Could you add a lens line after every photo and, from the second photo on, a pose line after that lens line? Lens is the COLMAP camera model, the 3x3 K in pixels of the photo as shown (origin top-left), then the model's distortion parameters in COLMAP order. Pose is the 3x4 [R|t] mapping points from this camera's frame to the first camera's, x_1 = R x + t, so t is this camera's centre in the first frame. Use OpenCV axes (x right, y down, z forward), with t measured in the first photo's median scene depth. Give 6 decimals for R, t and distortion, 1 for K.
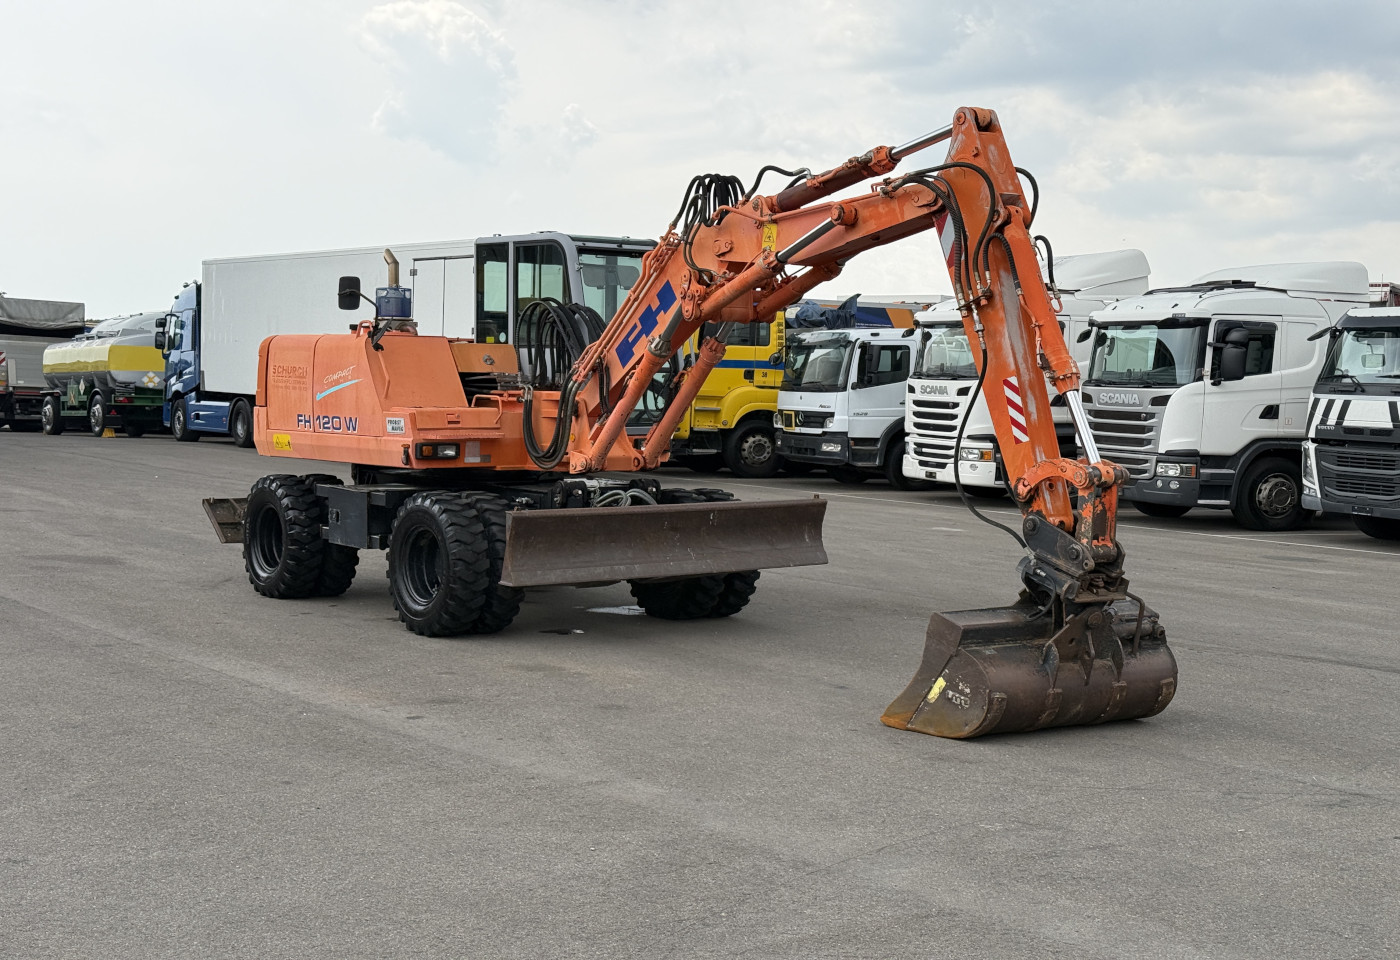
lens RADIAL K [[1959.0, 0, 700.0], [0, 1959.0, 480.0], [0, 0, 1]] dist [0.138617, -0.028665]
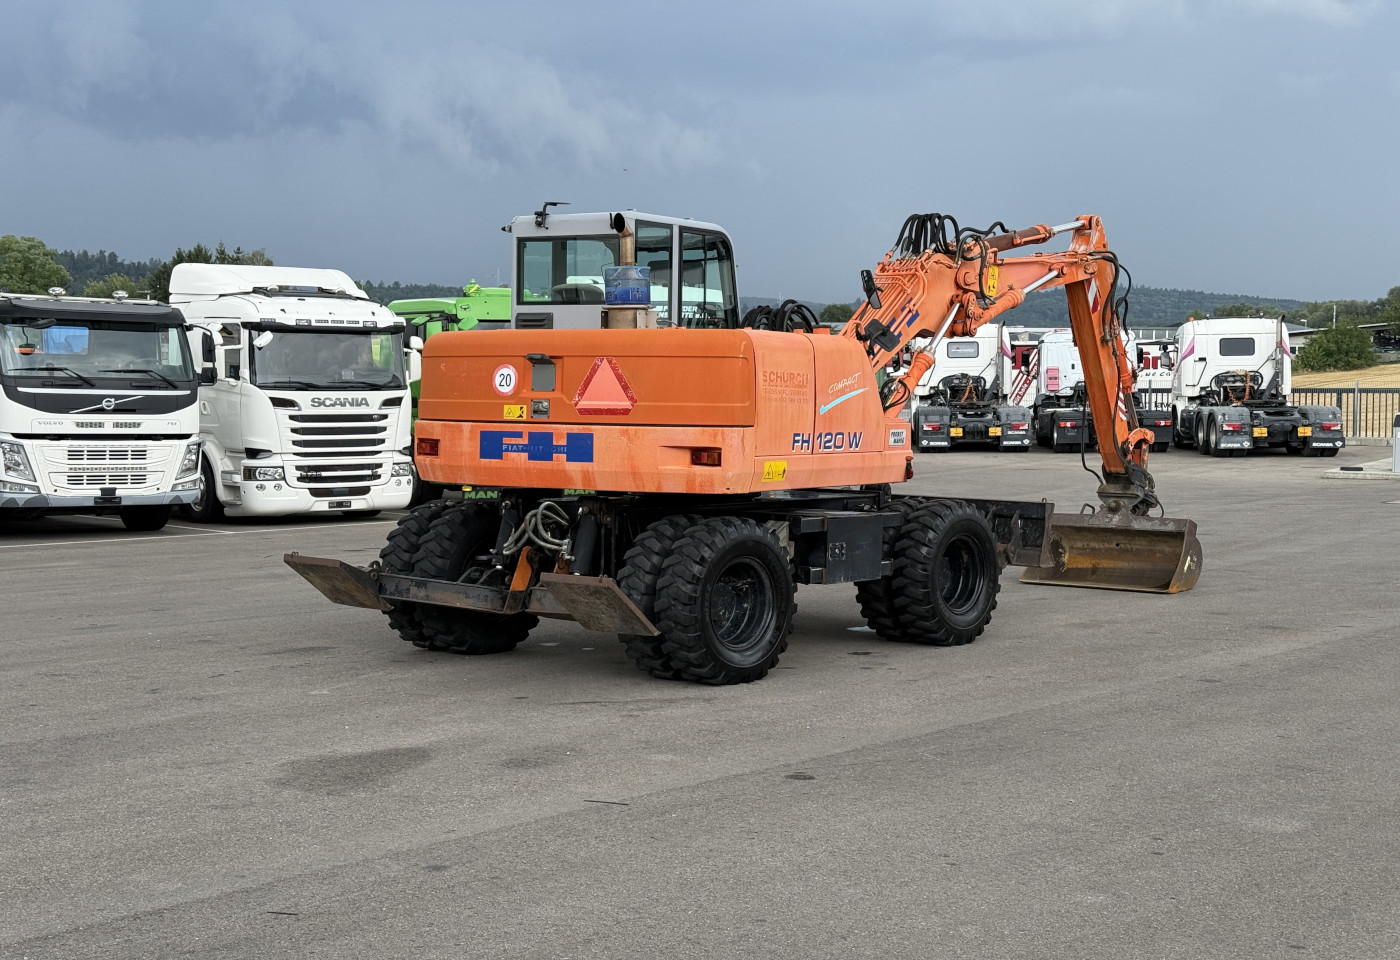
lens RADIAL K [[1959.0, 0, 700.0], [0, 1959.0, 480.0], [0, 0, 1]] dist [0.138617, -0.028665]
pose [[-0.286372, -0.066680, 0.955796, -0.944850], [0.028938, 0.996518, 0.078191, -0.077221], [-0.957682, 0.050050, -0.283445, 1.259482]]
